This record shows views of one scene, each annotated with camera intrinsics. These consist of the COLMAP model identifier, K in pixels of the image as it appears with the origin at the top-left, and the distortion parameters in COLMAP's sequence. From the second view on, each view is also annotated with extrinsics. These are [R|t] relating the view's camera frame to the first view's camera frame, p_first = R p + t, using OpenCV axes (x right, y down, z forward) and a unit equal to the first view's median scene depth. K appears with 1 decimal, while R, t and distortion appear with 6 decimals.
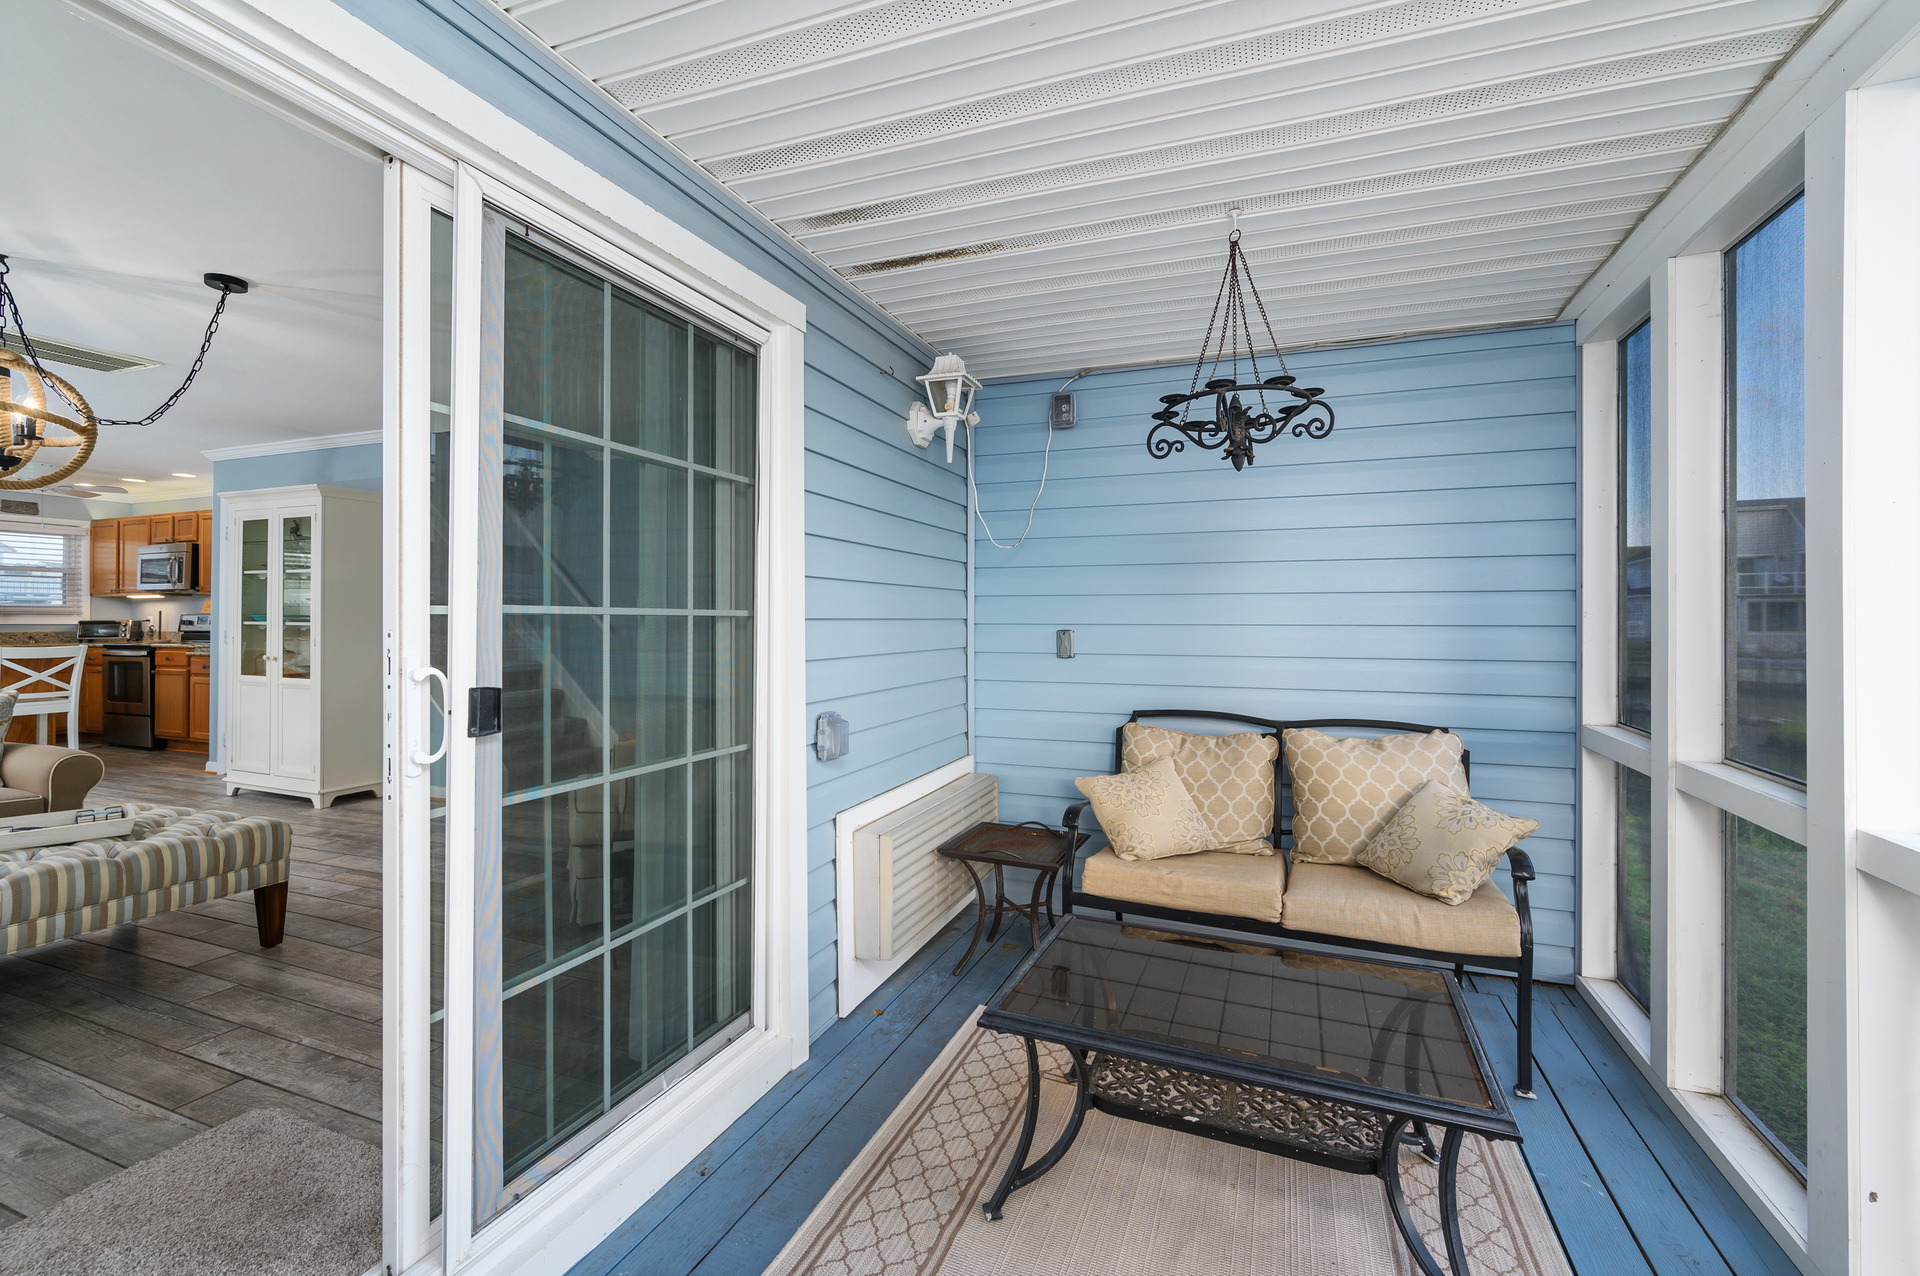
lens RADIAL K [[842.6, 0, 986.9], [0, 842.6, 619.3], [0, 0, 1]] dist [-0.004820, 0.000440]
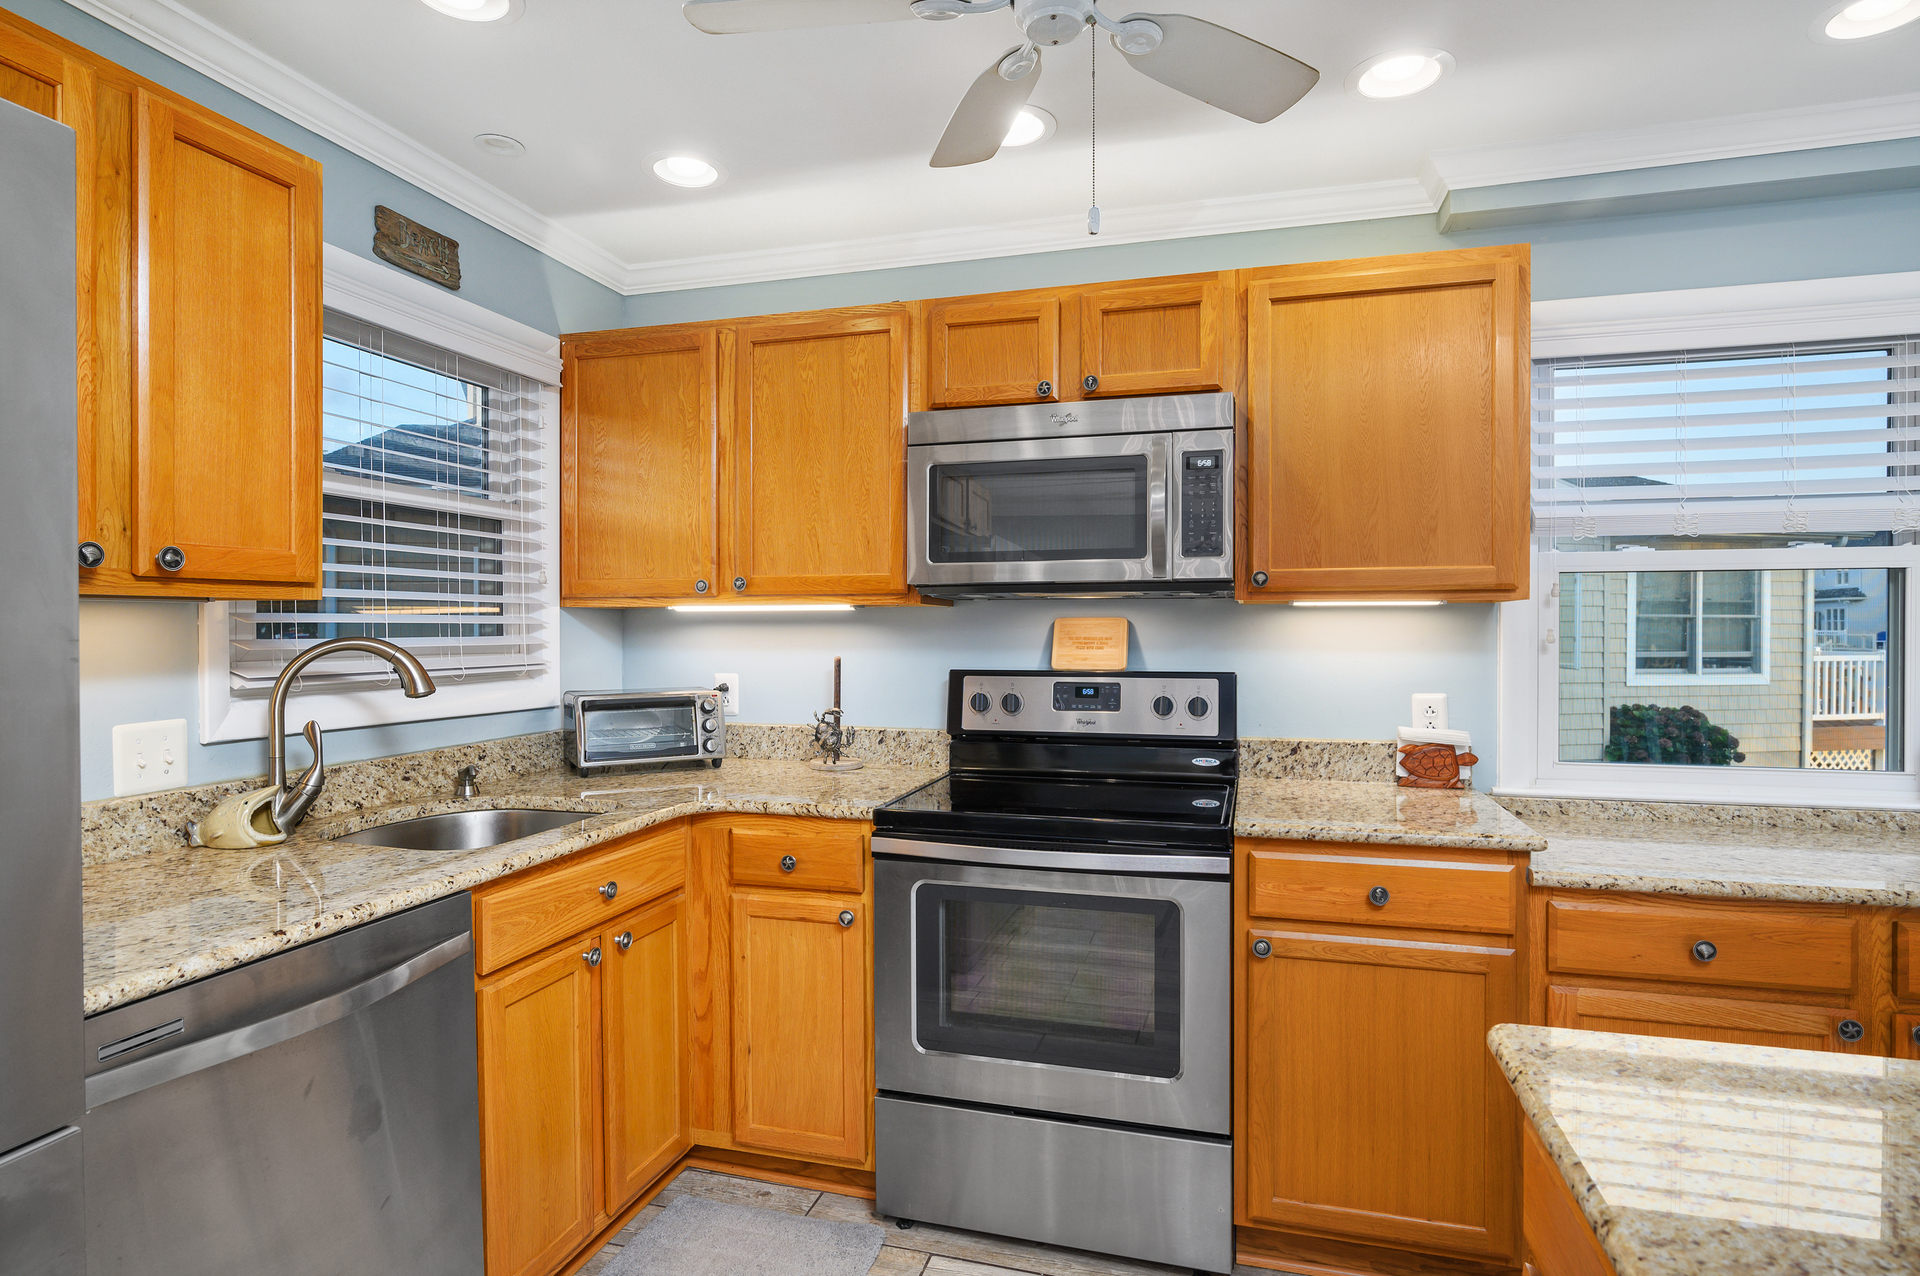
lens RADIAL K [[1012.6, 0, 967.1], [0, 1012.6, 635.6], [0, 0, 1]] dist [-0.010812, -0.000988]
pose [[0.995602, -0.002194, 0.093663, -1.364561], [0.001068, 0.999927, 0.012063, -0.030720], [-0.093683, -0.011910, 0.995531, 0.919535]]
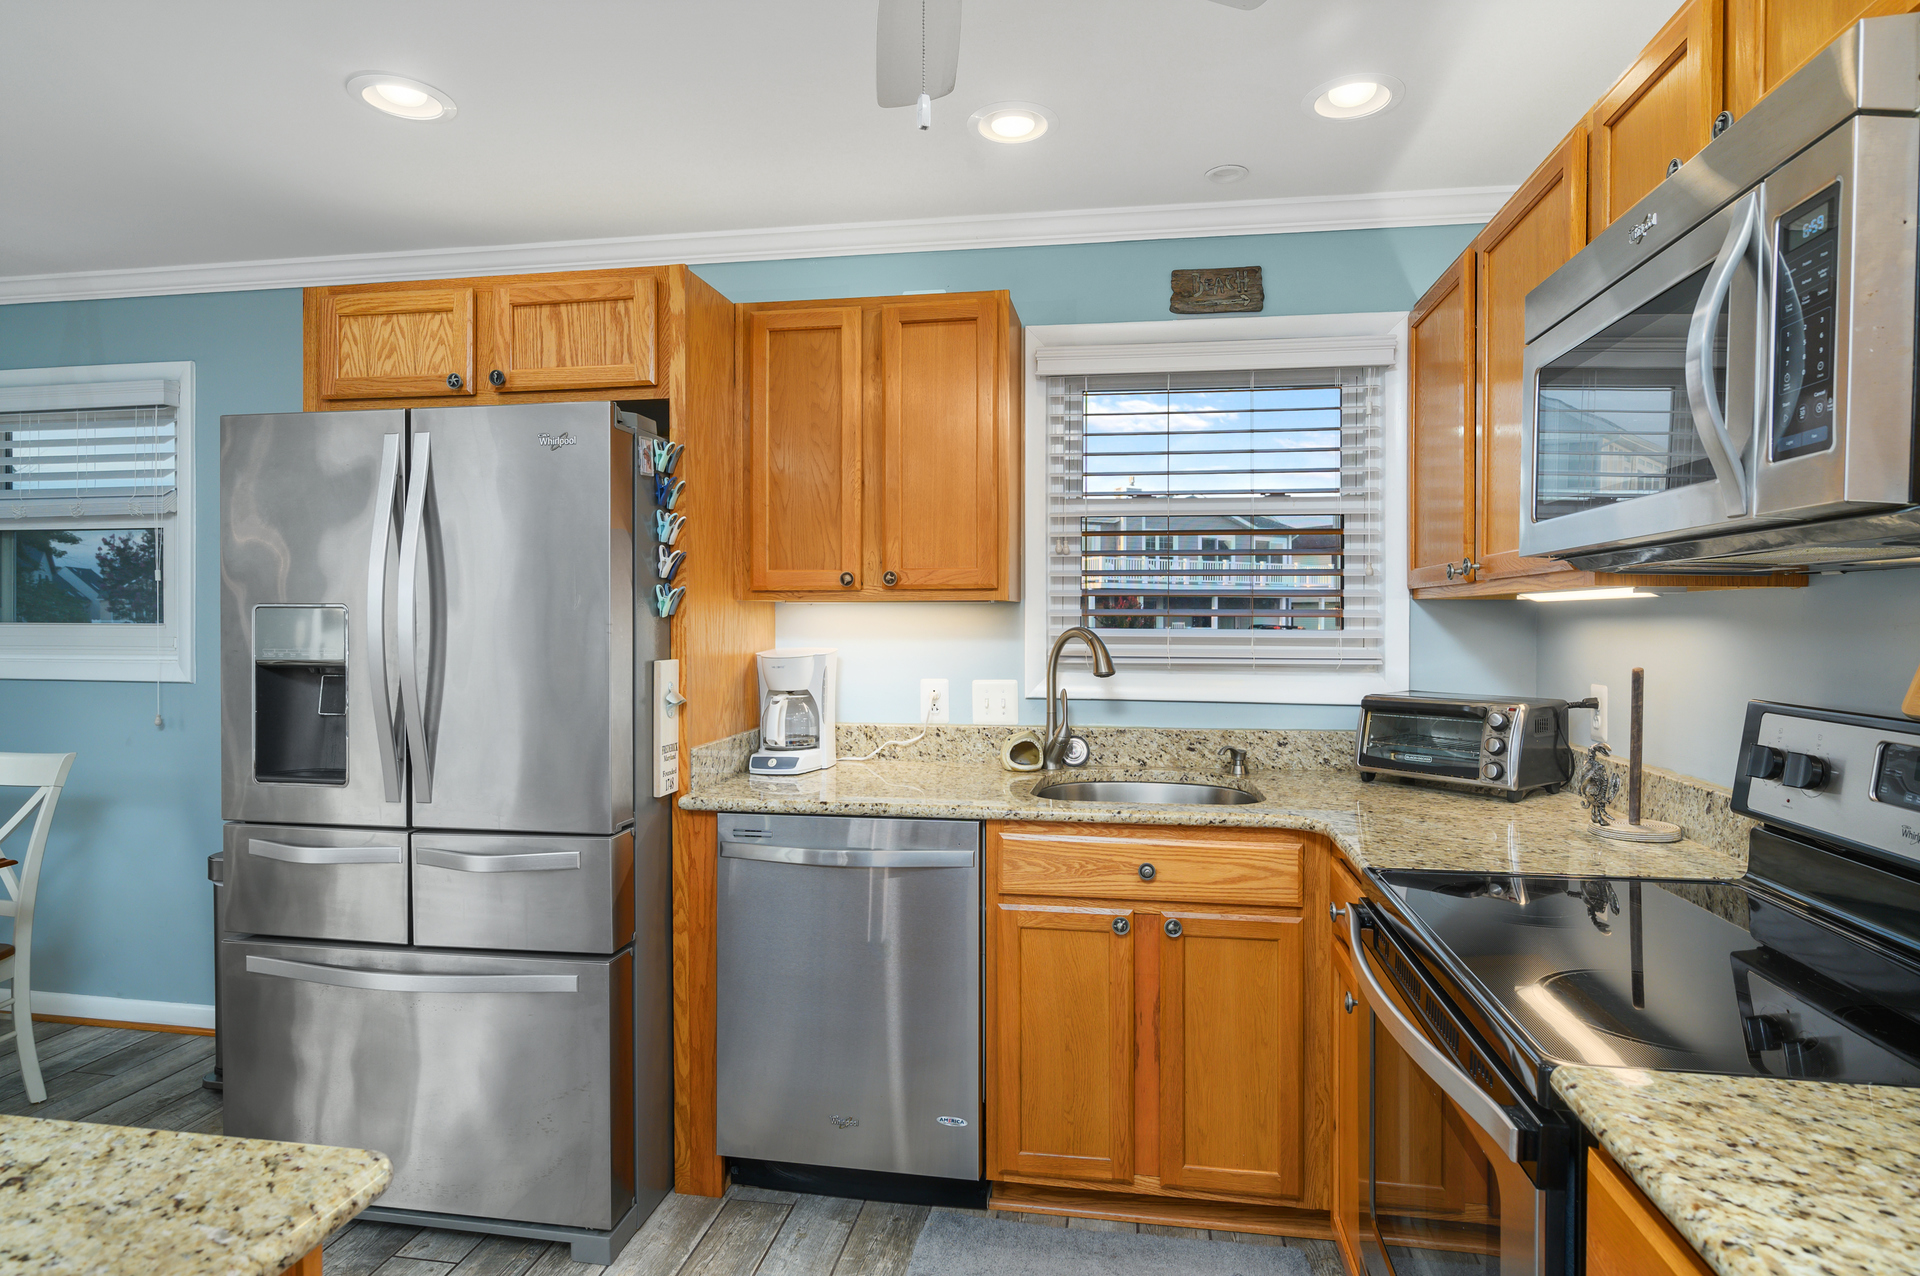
lens RADIAL K [[1012.6, 0, 963.0], [0, 1012.6, 629.7], [0, 0, 1]] dist [-0.010812, -0.000988]
pose [[0.203711, 0.012127, -0.978956, -1.116737], [0.000590, 0.999922, 0.012509, -0.030968], [0.979031, -0.003126, 0.203688, 1.131455]]
